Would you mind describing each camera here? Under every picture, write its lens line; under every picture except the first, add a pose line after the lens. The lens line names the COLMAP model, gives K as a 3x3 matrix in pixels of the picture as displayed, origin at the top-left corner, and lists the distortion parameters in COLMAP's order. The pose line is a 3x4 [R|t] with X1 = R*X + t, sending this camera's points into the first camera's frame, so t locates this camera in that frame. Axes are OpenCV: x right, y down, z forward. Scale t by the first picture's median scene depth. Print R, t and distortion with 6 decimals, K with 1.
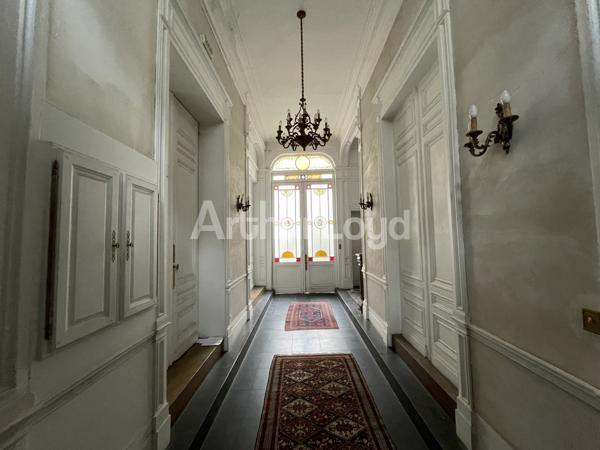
lens RADIAL K [[240.7, 0, 298.4], [0, 240.7, 224.8], [0, 0, 1]] dist [-0.000650, 0.000409]
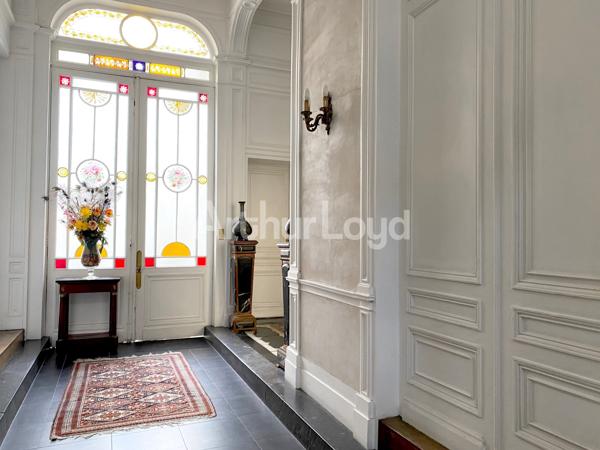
lens RADIAL K [[452.4, 0, 300.8], [0, 452.4, 224.0], [0, 0, 1]] dist [0.024534, -0.009678]
pose [[0.915110, 0.041737, 0.401039, -0.030551], [-0.050453, 0.998664, 0.011194, 0.053548], [-0.400036, -0.030477, 0.915993, 0.160354]]
